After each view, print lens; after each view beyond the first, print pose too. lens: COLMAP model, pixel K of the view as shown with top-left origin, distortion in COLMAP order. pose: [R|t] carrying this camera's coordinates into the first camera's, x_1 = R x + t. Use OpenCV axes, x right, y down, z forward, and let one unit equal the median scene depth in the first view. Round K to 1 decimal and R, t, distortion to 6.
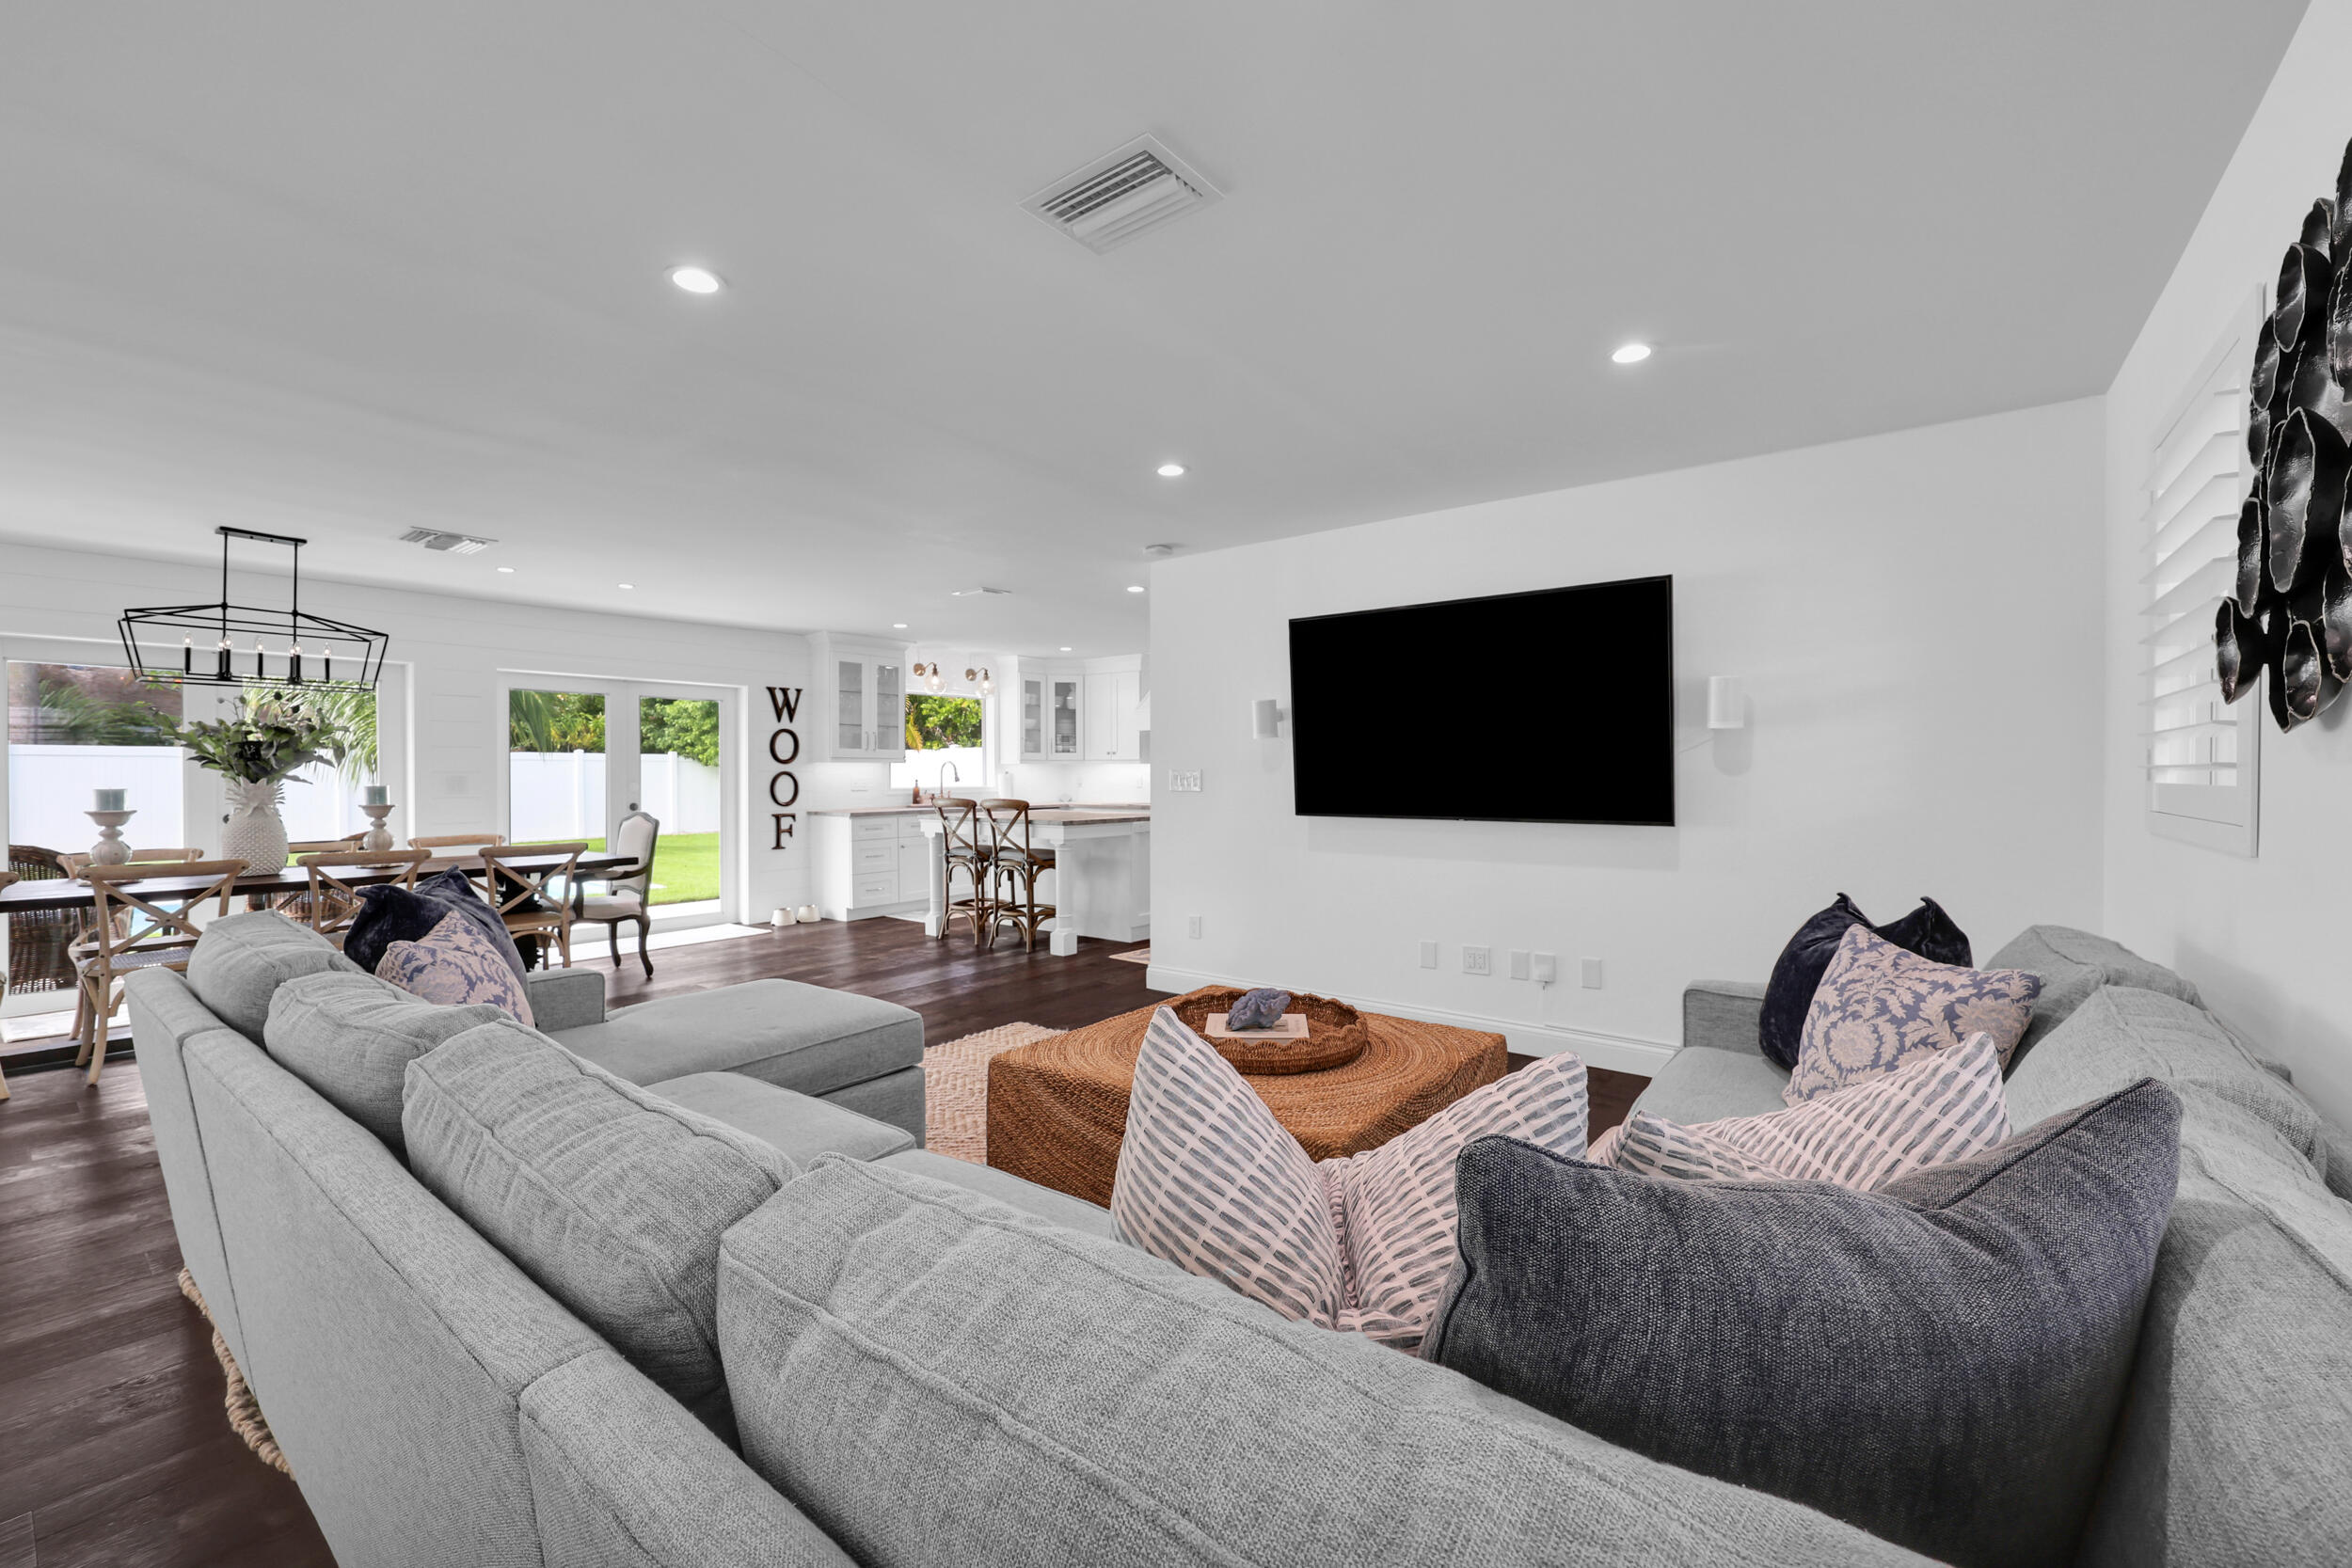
lens RADIAL K [[960.9, 0, 1168.6], [0, 960.9, 778.4], [0, 0, 1]] dist [0.001774, 0.000997]
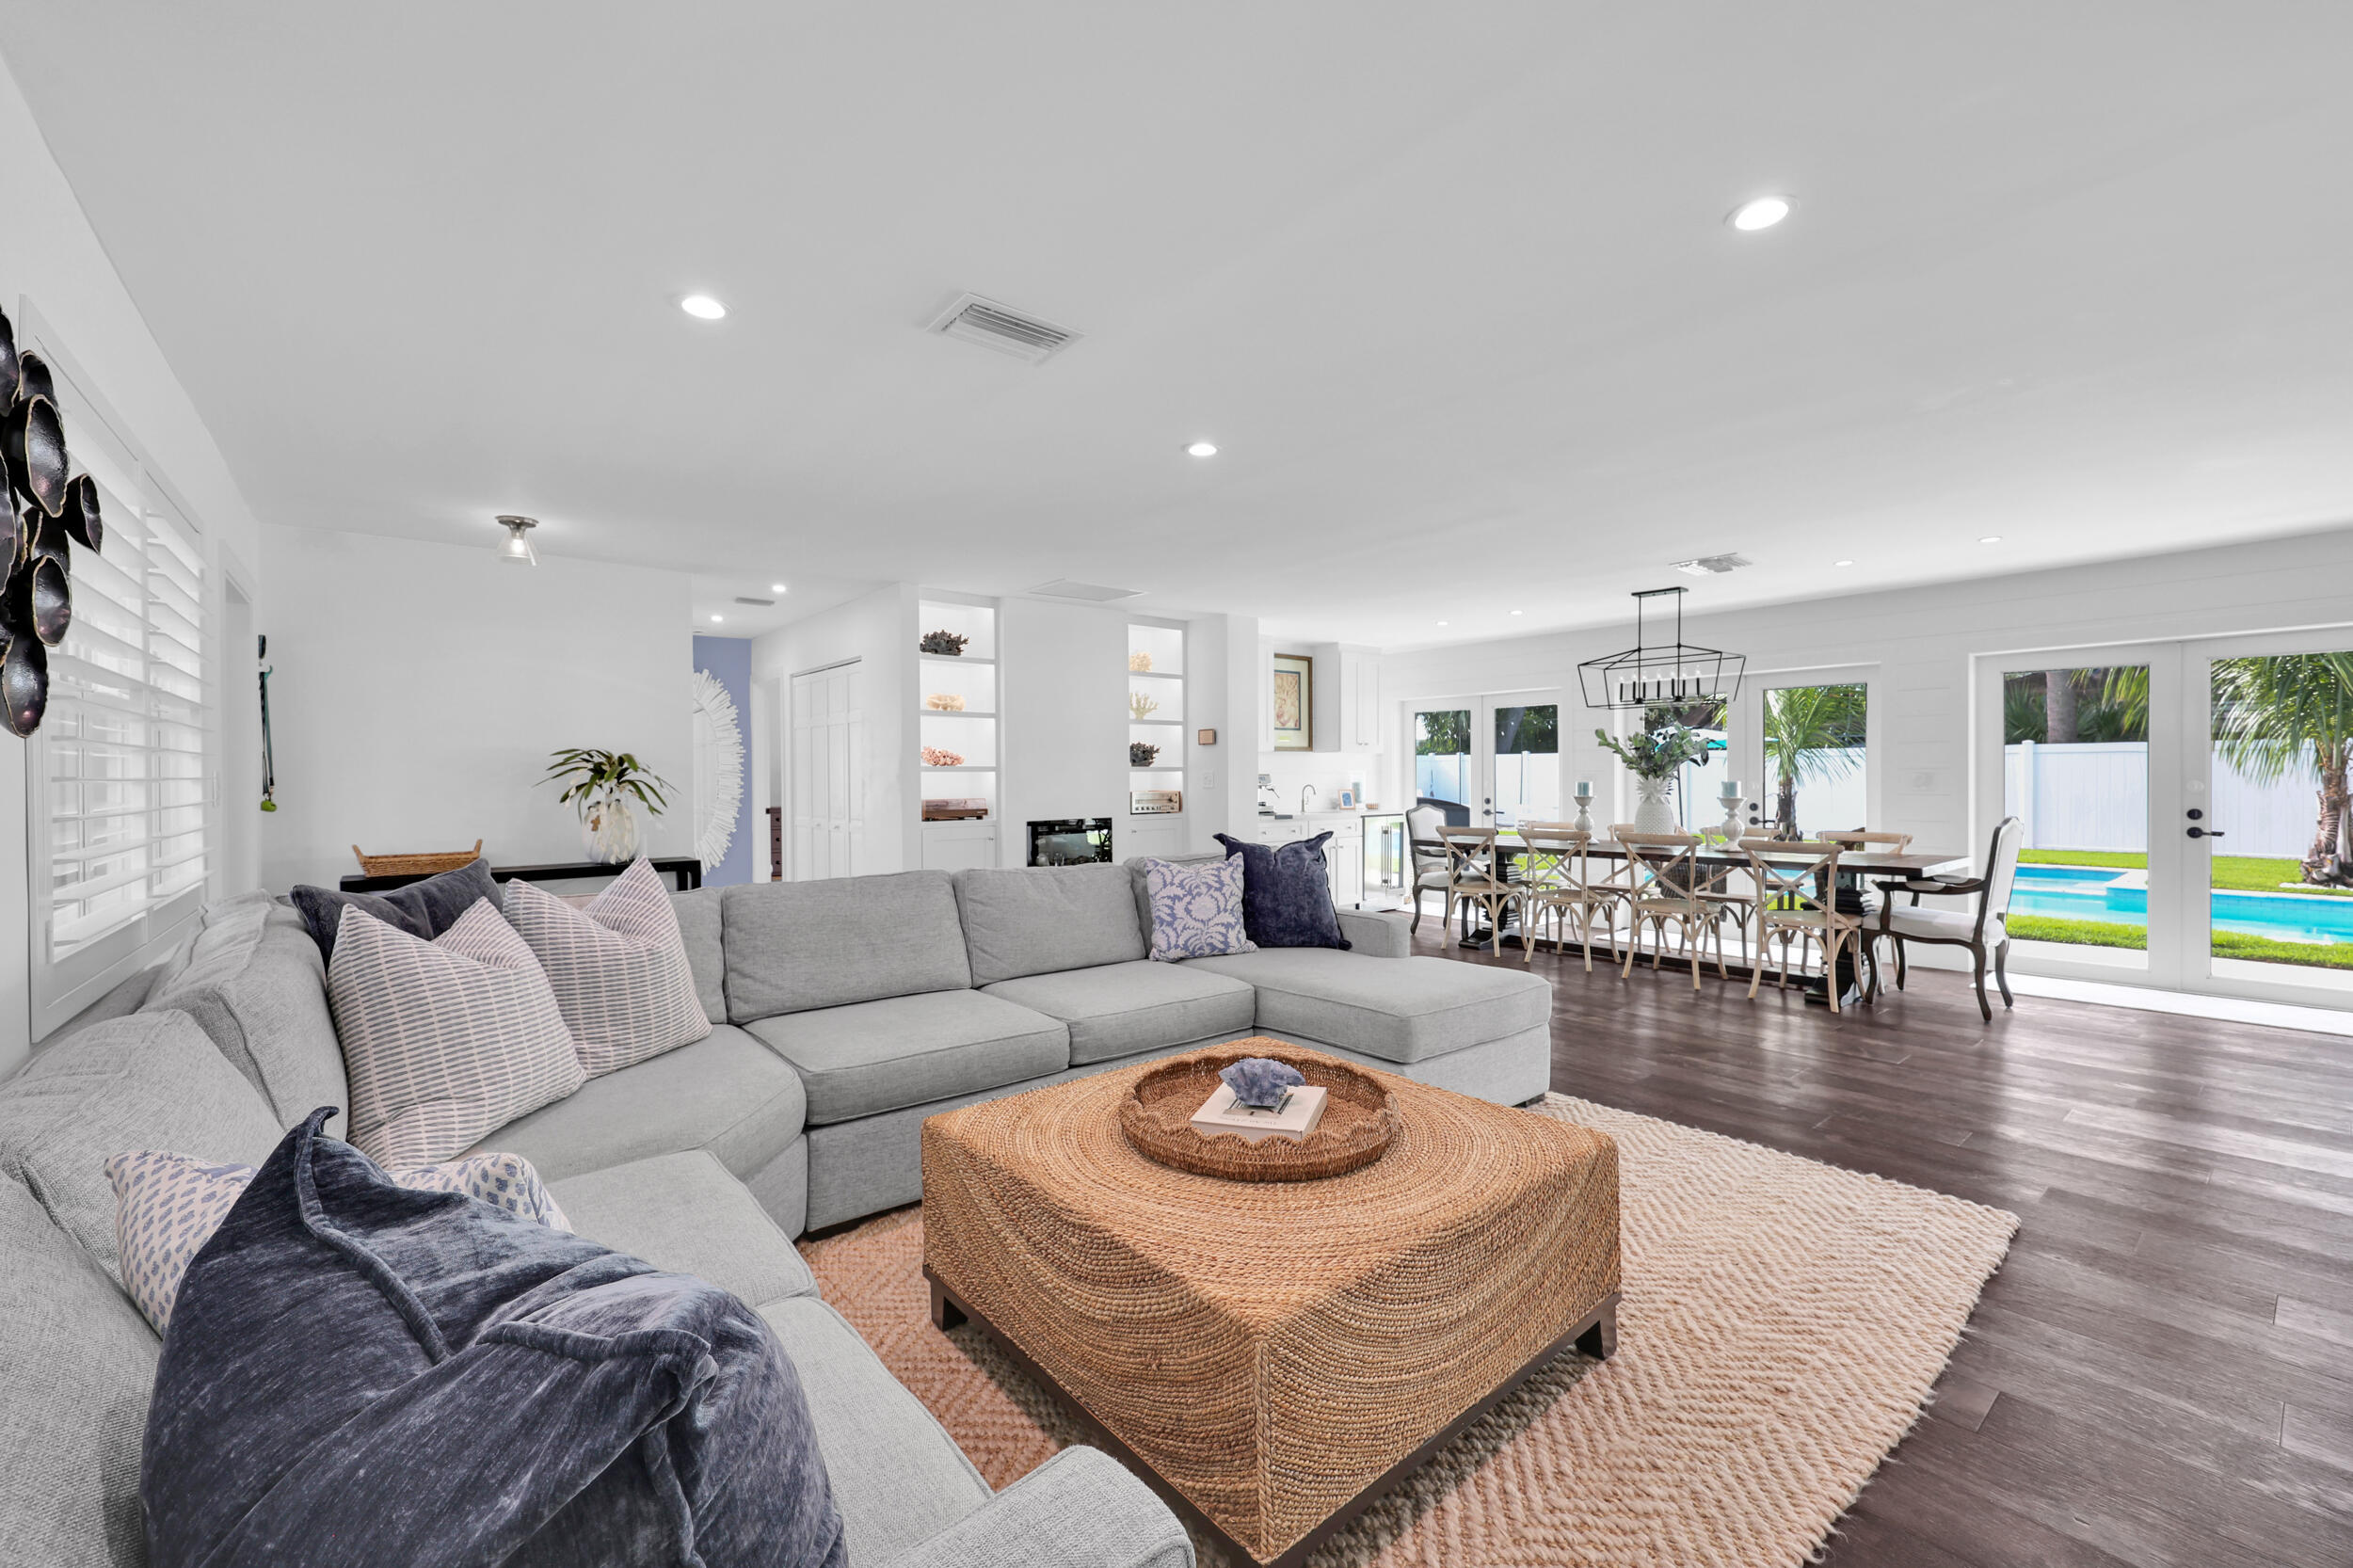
lens RADIAL K [[961.3, 0, 1183.5], [0, 961.3, 781.3], [0, 0, 1]] dist [0.001774, 0.000997]
pose [[-0.205739, 0.006466, -0.978586, 0.282883], [0.000136, 0.999978, 0.006579, -0.000117], [0.978607, 0.001220, -0.205735, 0.368465]]
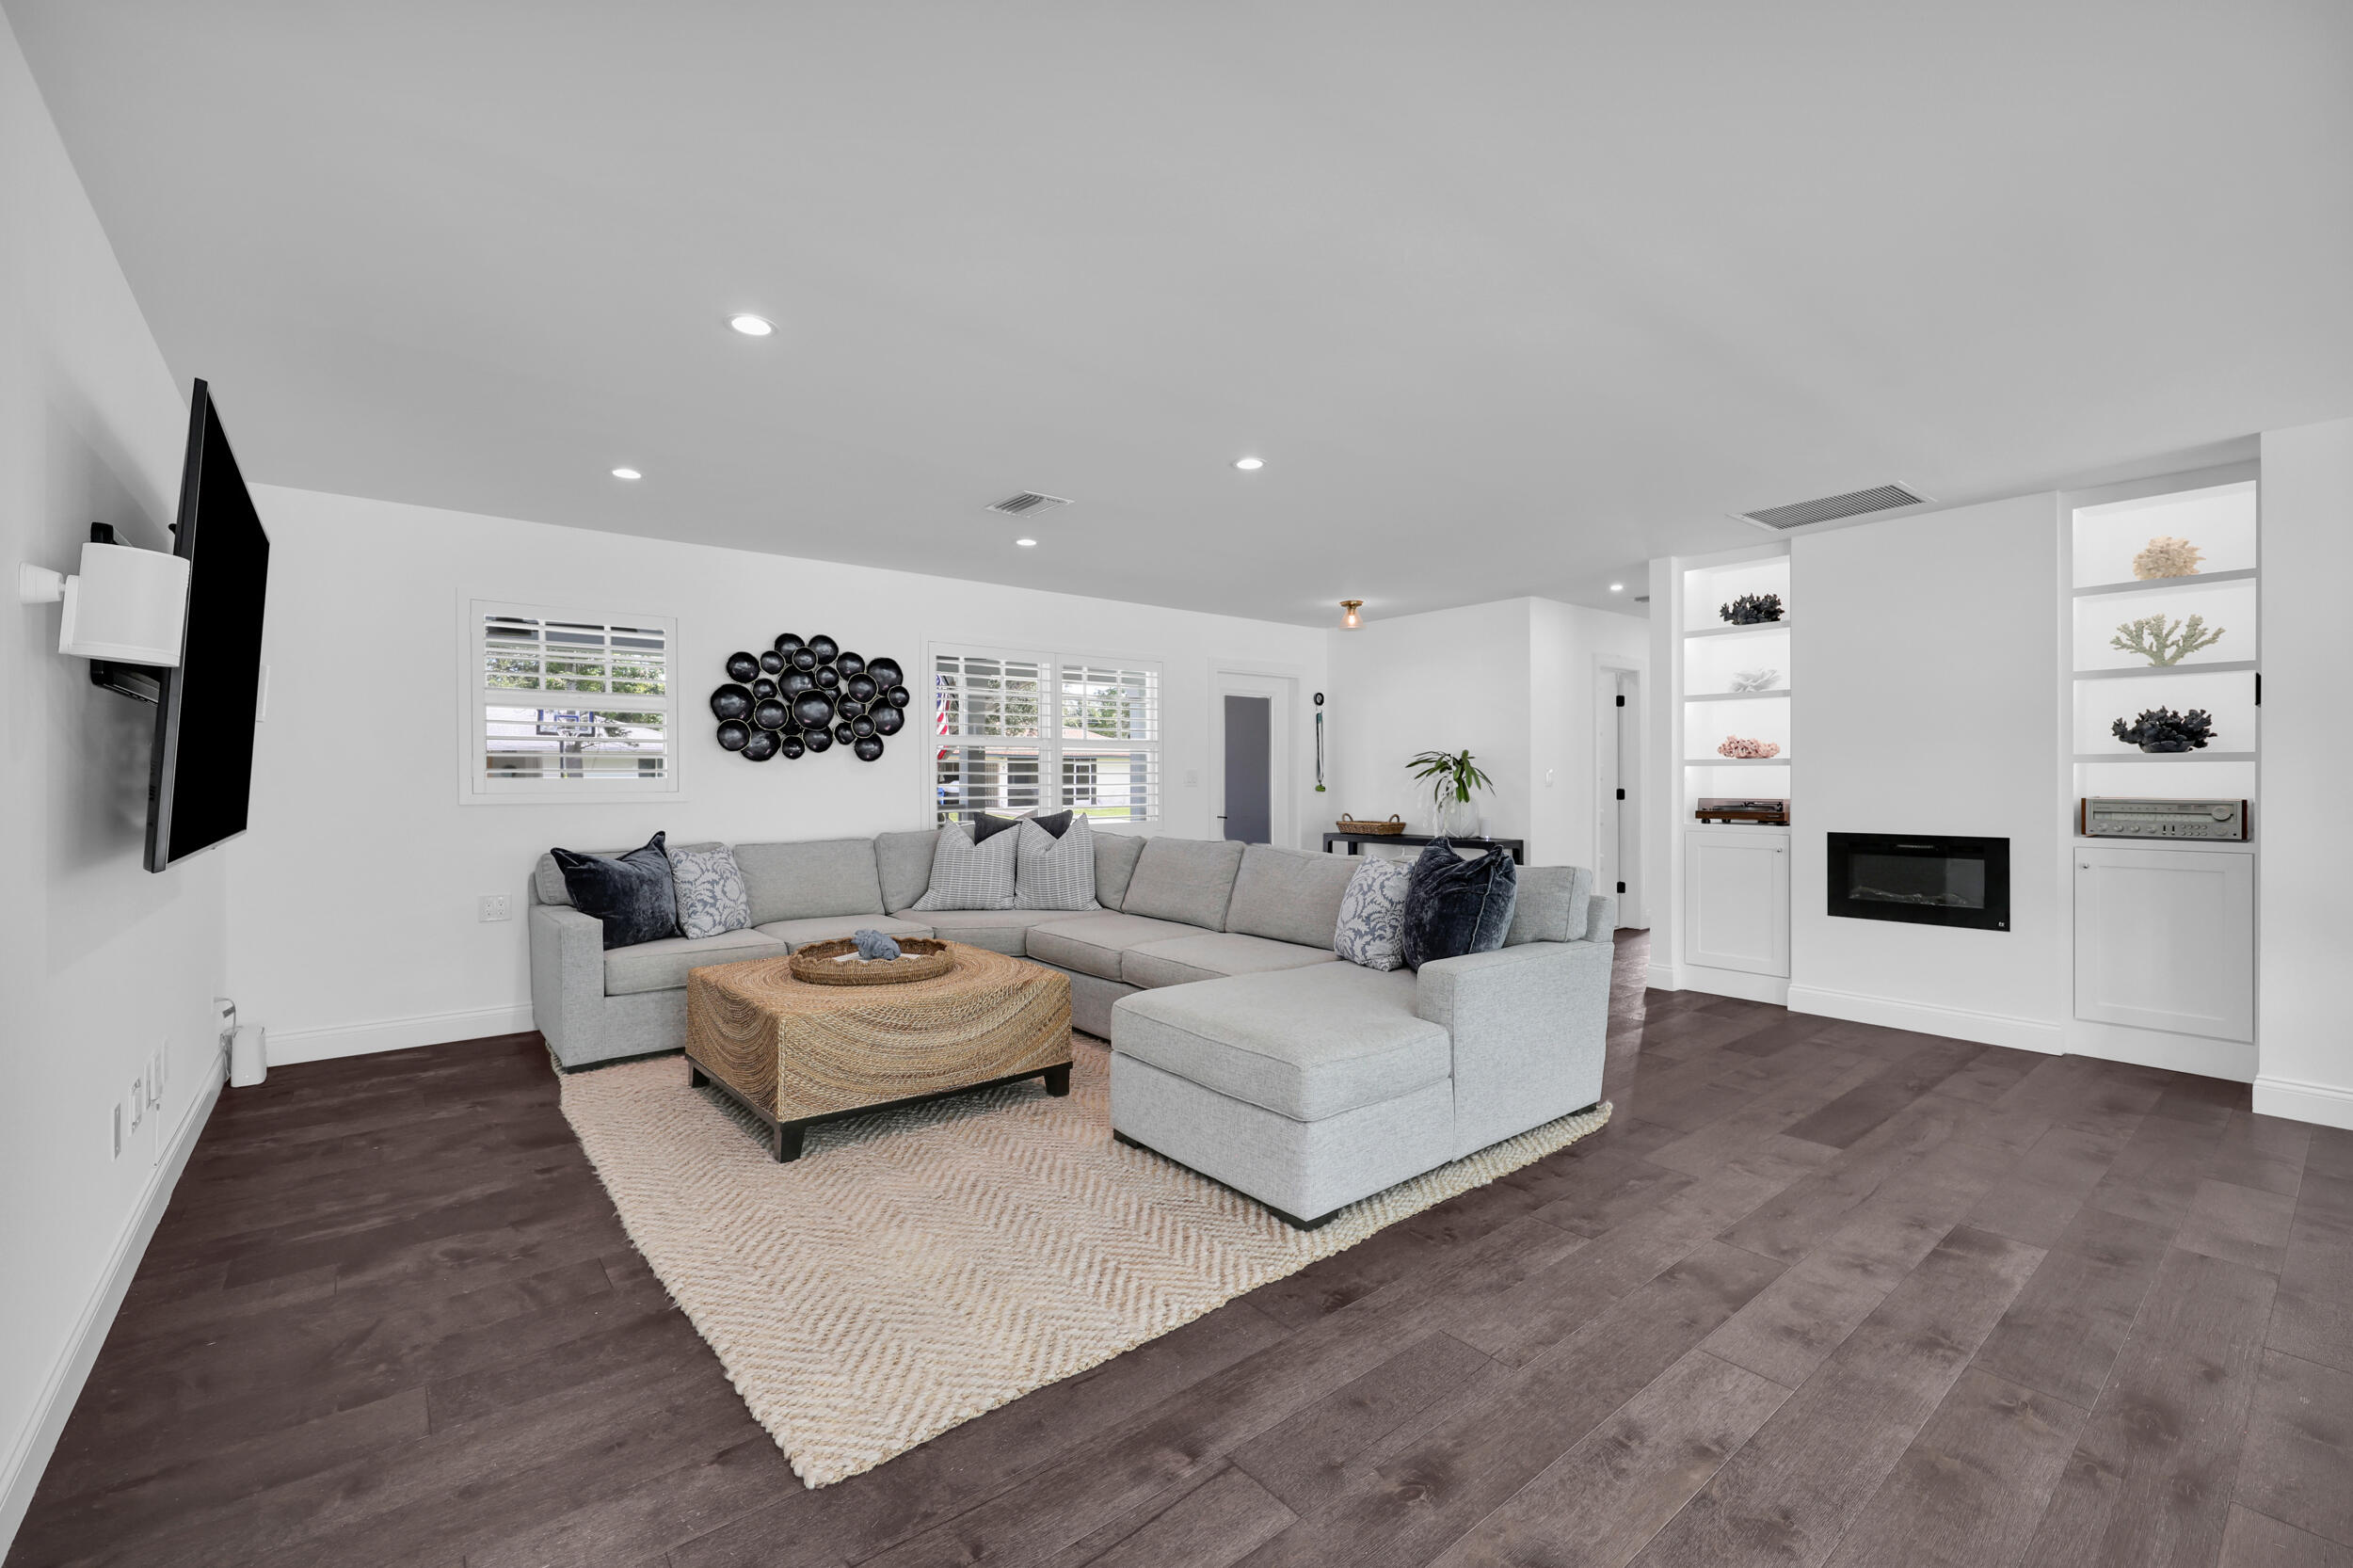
lens RADIAL K [[980.8, 0, 1165.4], [0, 980.8, 791.7], [0, 0, 1]] dist [0.002013, 0.002680]
pose [[-0.975621, -0.000222, 0.219462, -0.208006], [0.004256, 0.999792, 0.019933, -0.000058], [-0.219421, 0.020382, -0.975417, 0.758188]]
